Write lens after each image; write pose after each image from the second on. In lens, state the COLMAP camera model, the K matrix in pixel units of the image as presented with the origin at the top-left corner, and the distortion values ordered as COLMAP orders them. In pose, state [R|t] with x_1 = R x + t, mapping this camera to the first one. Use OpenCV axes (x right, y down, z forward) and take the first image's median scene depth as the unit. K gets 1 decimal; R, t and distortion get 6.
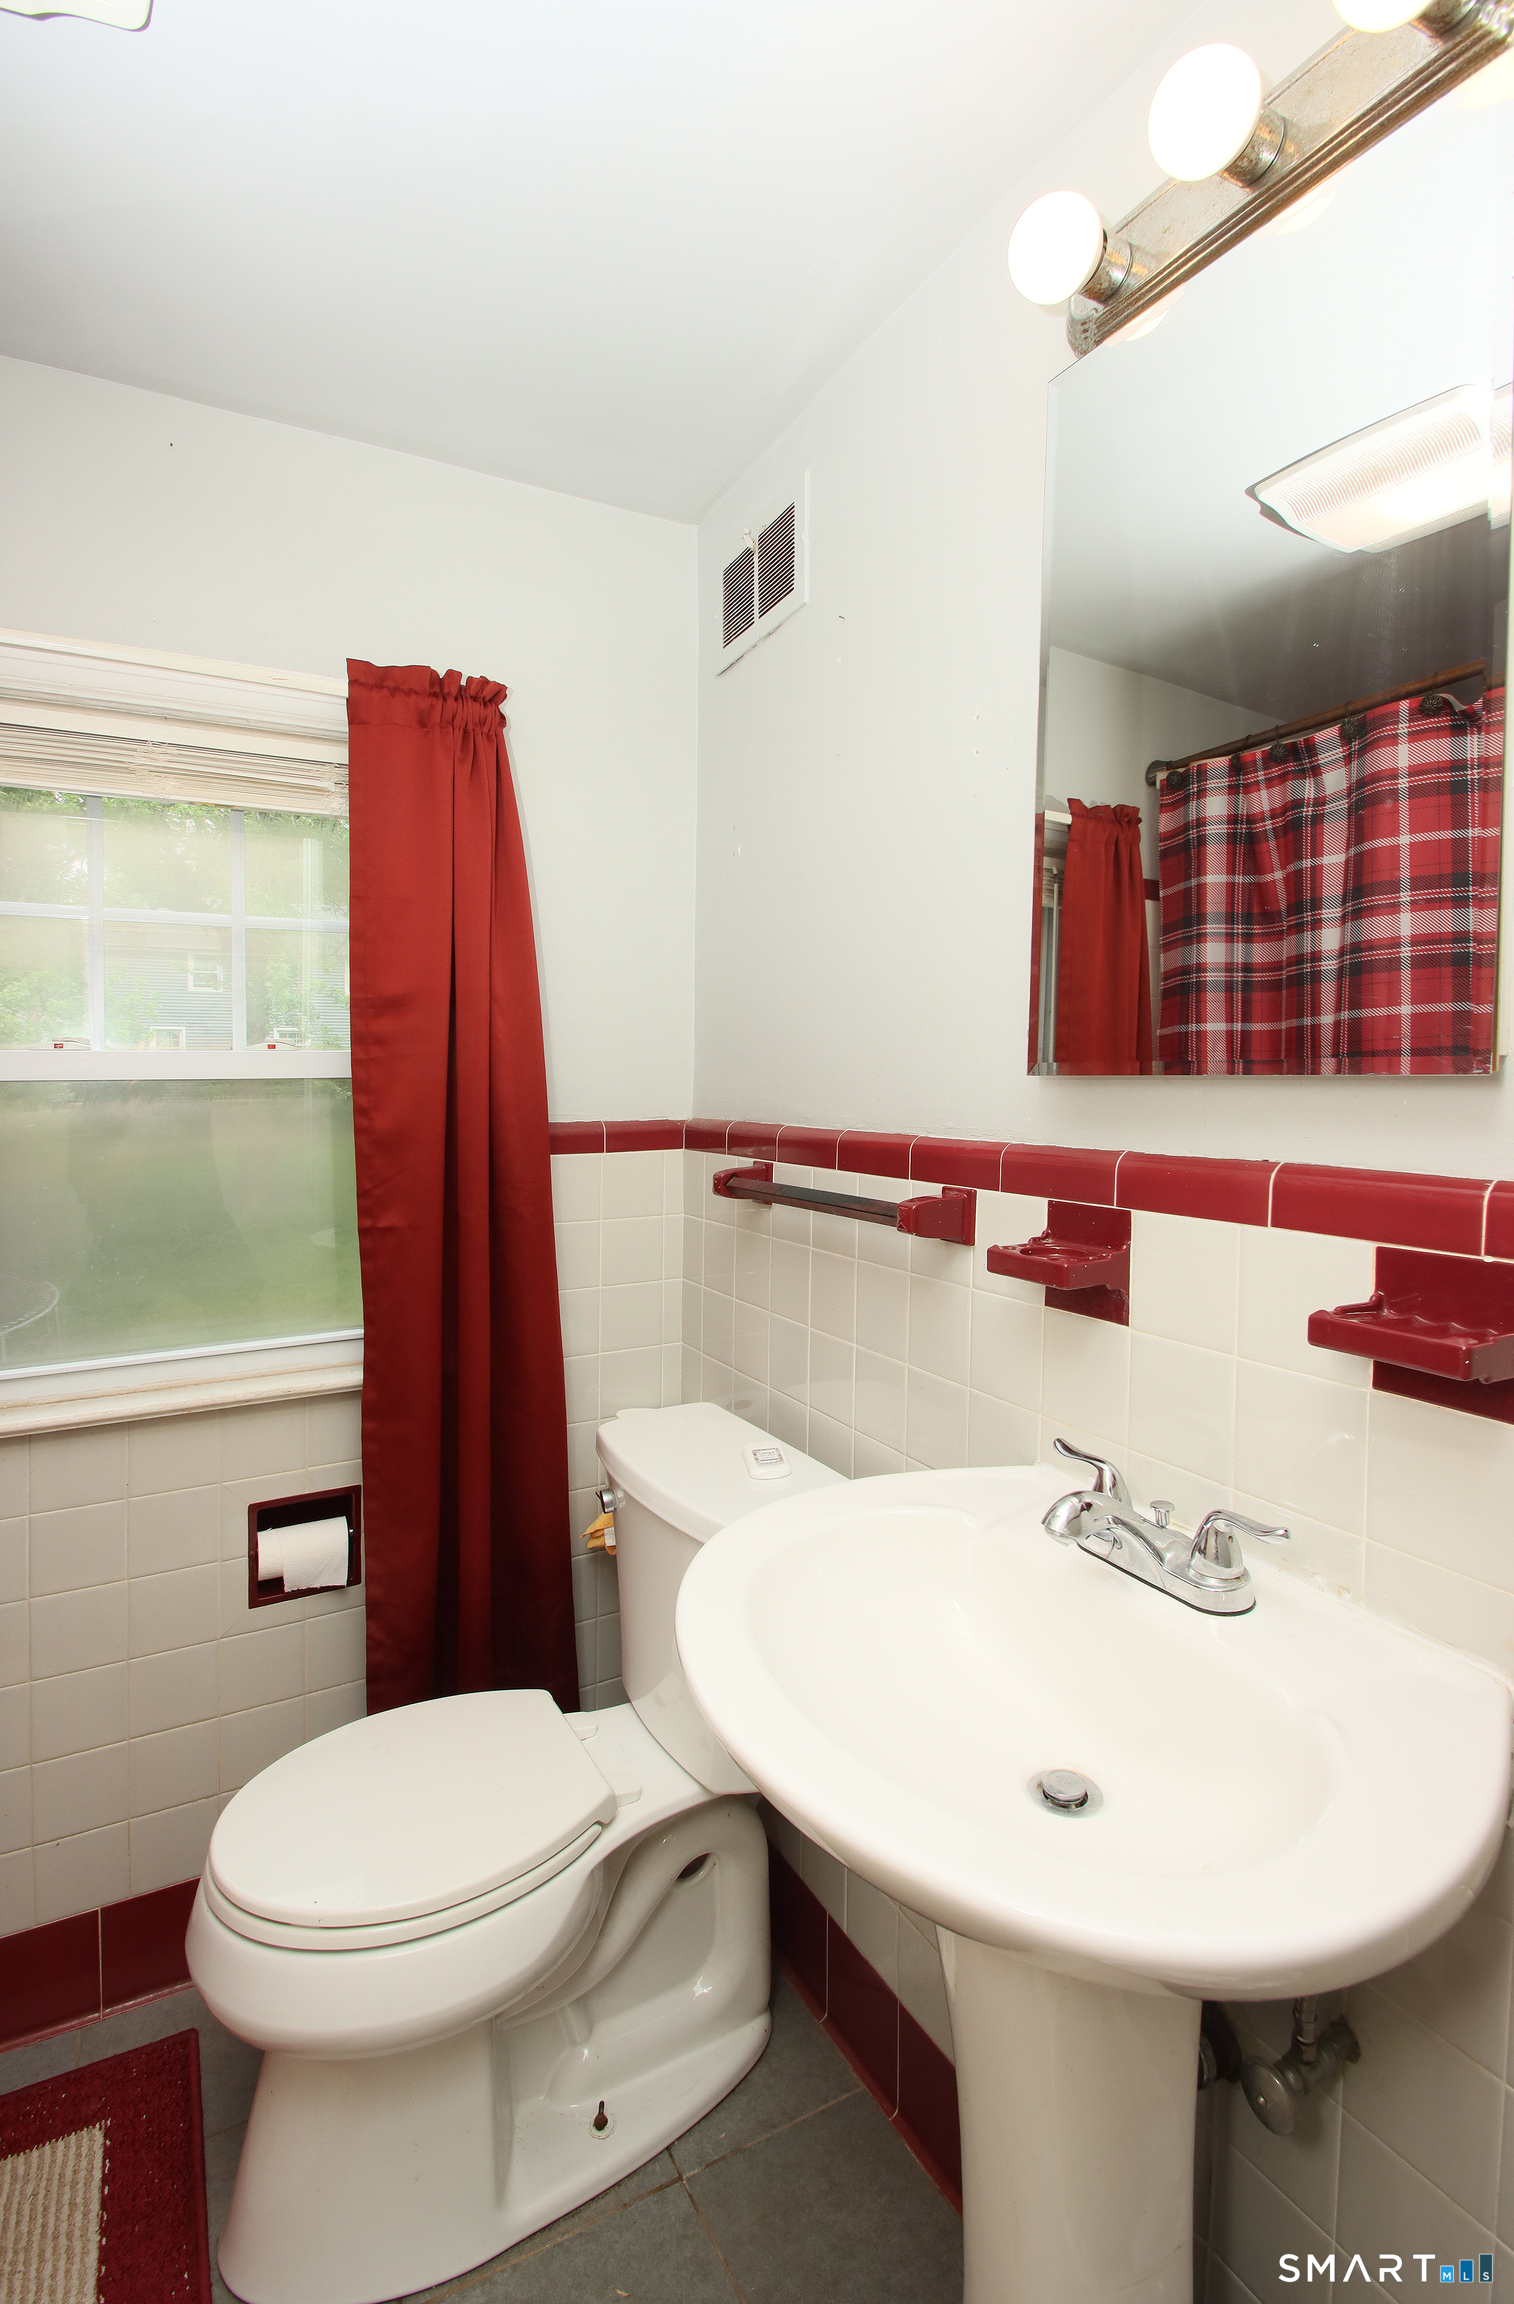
lens RADIAL K [[1093.7, 0, 750.4], [0, 1093.7, 1066.9], [0, 0, 1]] dist [0.014364, -0.017460]
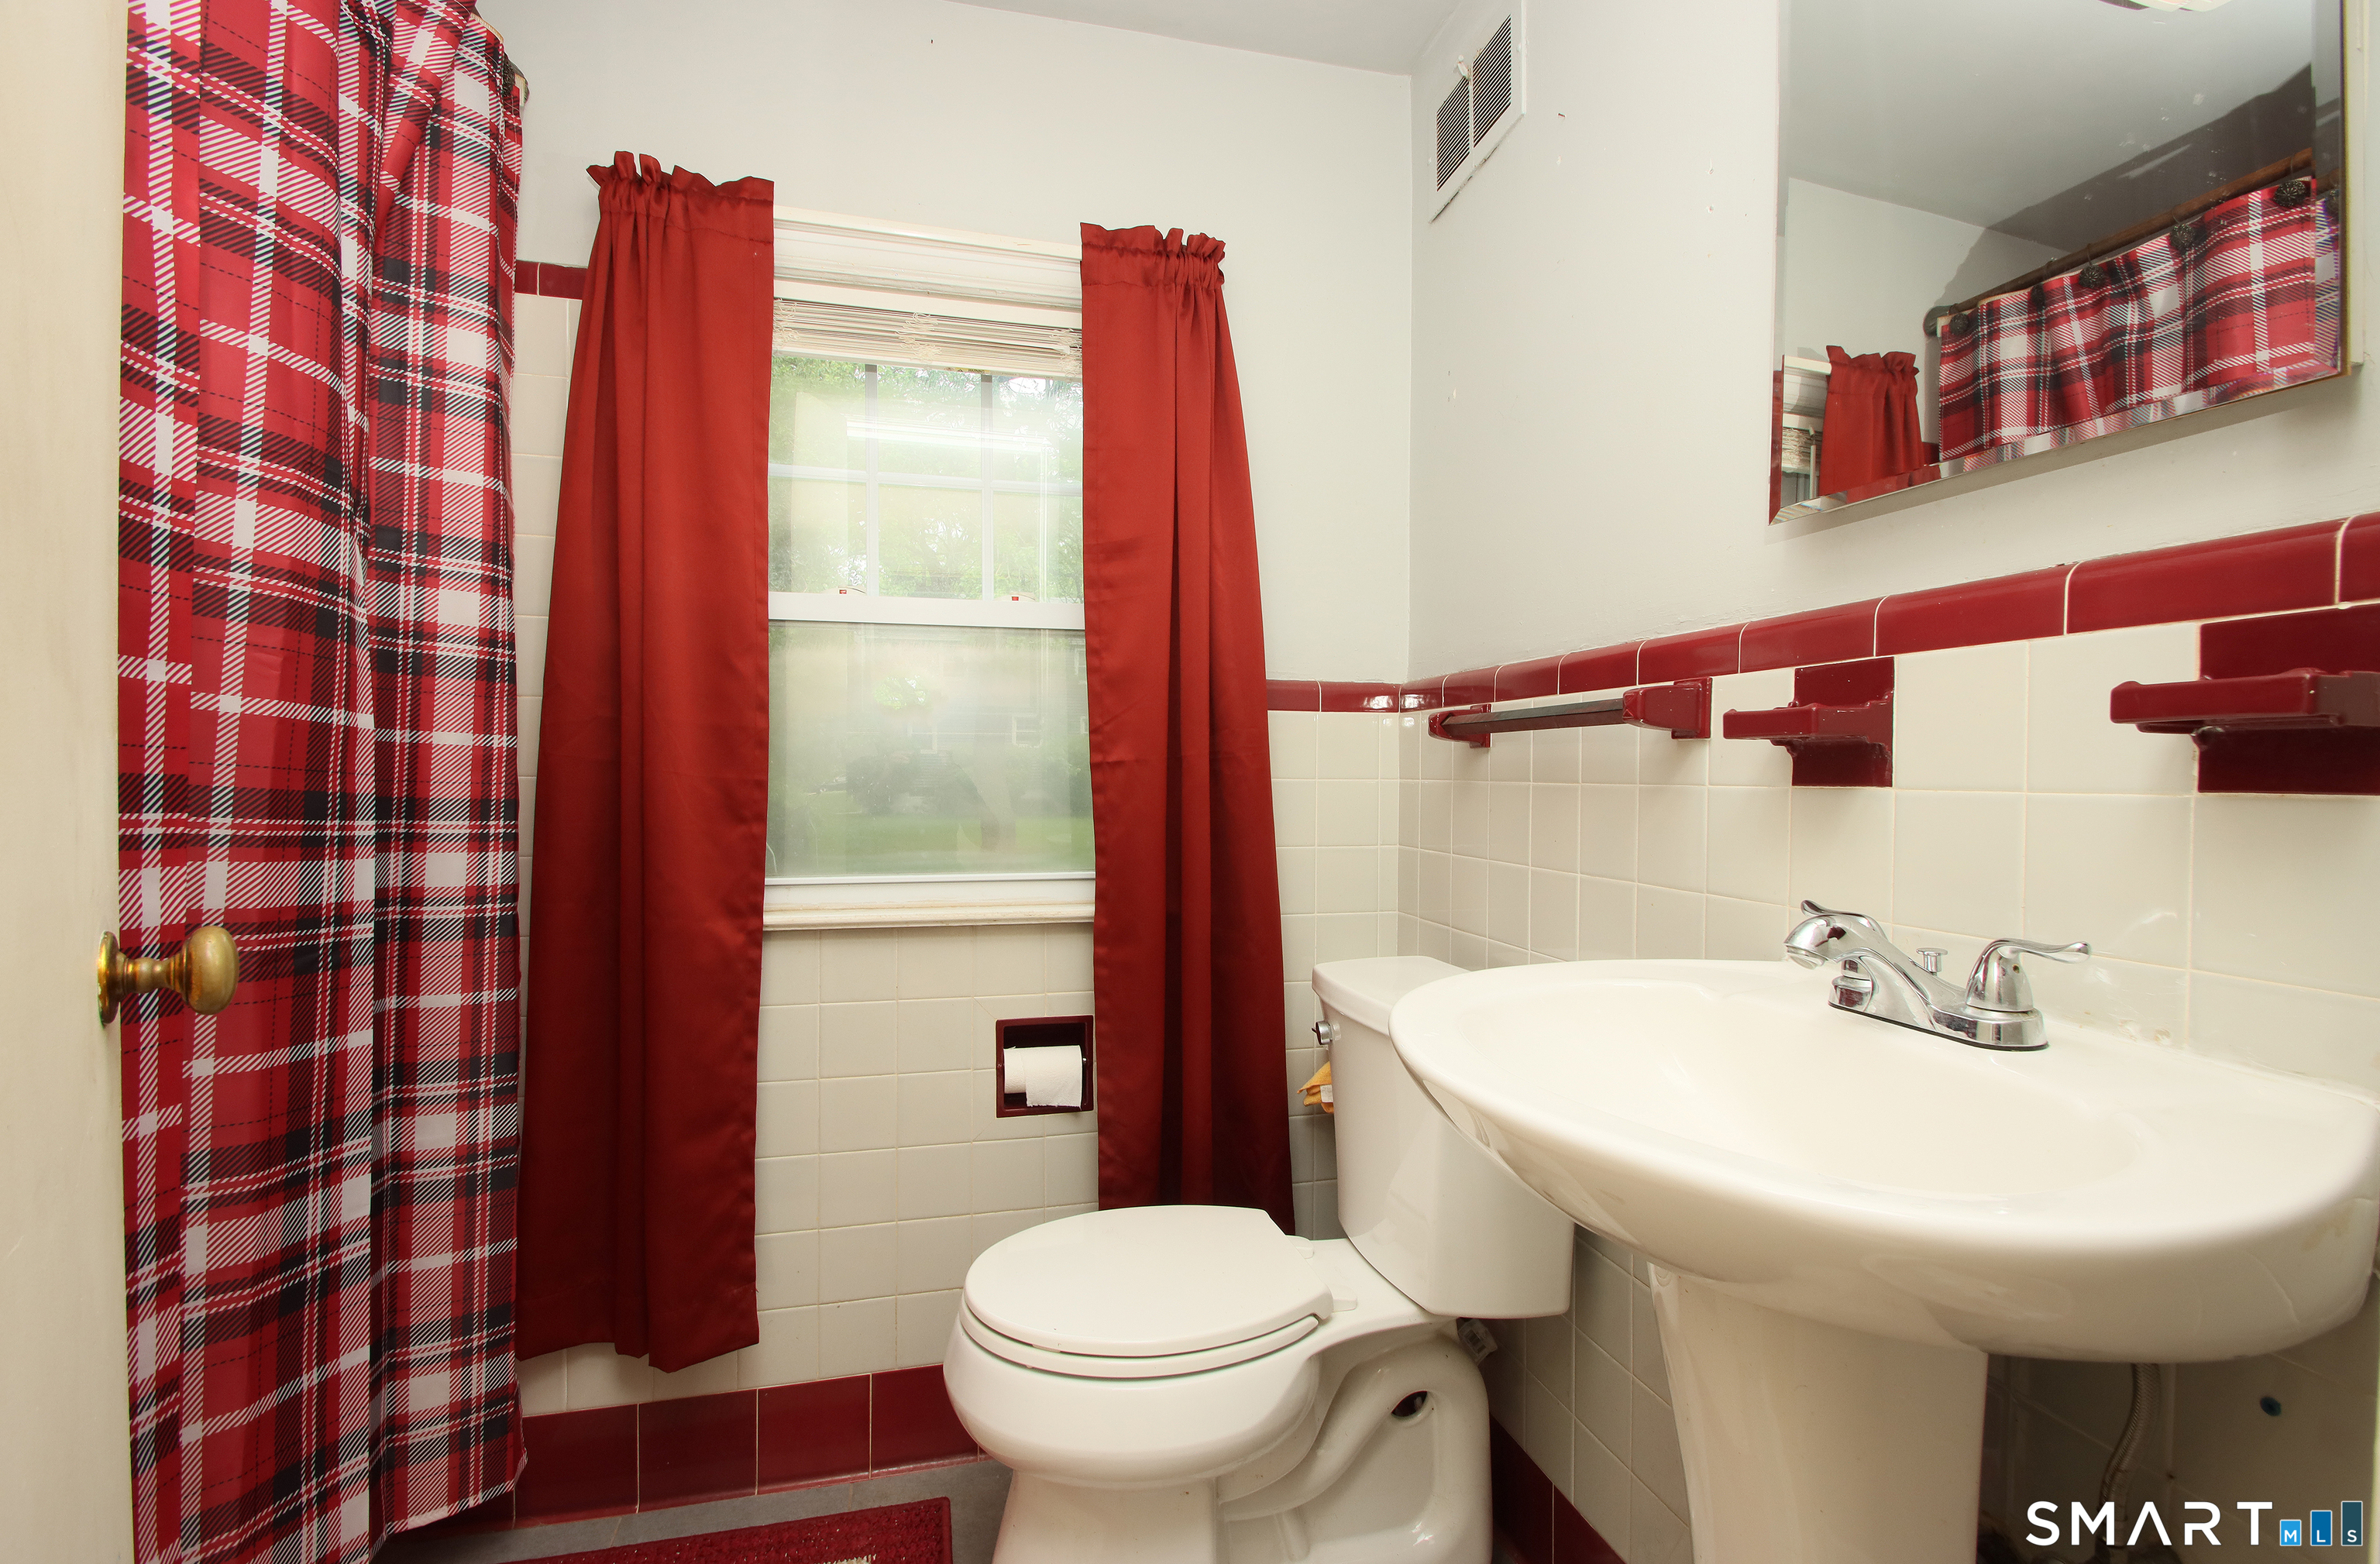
lens RADIAL K [[1106.3, 0, 1196.3], [0, 1106.3, 777.6], [0, 0, 1]] dist [0.009671, -0.015797]
pose [[0.969948, -0.003917, -0.243282, 0.005714], [0.001792, 0.999958, -0.008956, 0.166371], [0.243307, 0.008251, 0.969914, -0.024794]]
